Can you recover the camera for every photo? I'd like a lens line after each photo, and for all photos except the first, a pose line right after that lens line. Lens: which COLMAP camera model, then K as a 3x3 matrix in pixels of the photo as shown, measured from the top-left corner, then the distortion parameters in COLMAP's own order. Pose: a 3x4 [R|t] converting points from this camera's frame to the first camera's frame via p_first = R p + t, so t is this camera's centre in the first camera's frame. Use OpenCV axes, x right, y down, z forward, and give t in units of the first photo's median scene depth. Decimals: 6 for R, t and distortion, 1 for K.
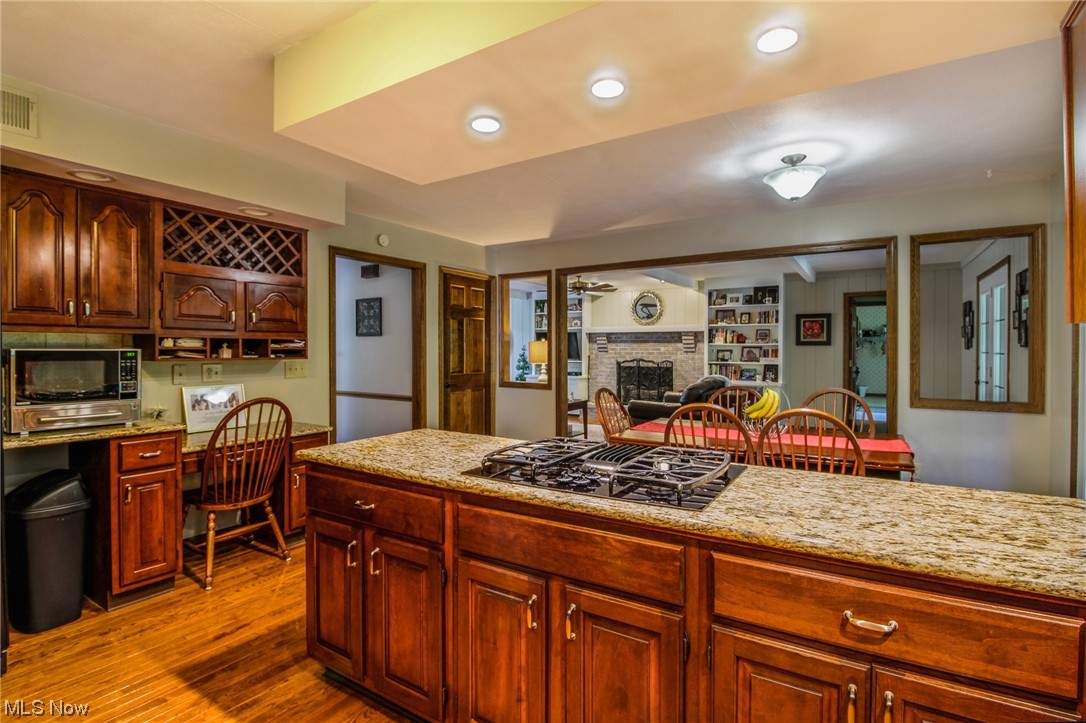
lens RADIAL K [[509.5, 0, 547.5], [0, 509.5, 354.1], [0, 0, 1]] dist [-0.000088, -0.006720]
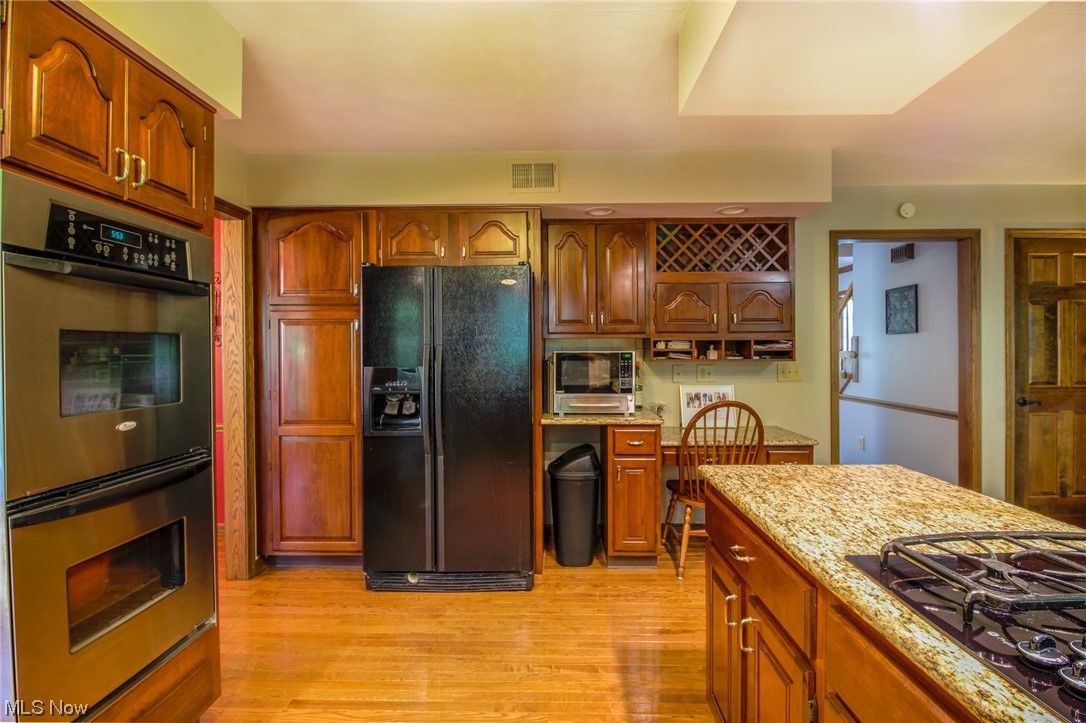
lens RADIAL K [[509.5, 0, 562.3], [0, 509.5, 353.3], [0, 0, 1]] dist [-0.000088, -0.006720]
pose [[0.533676, 0.001454, -0.845688, 0.074384], [-0.002626, 0.999997, 0.000063, -0.003349], [0.845685, 0.002187, 0.533678, 0.180048]]
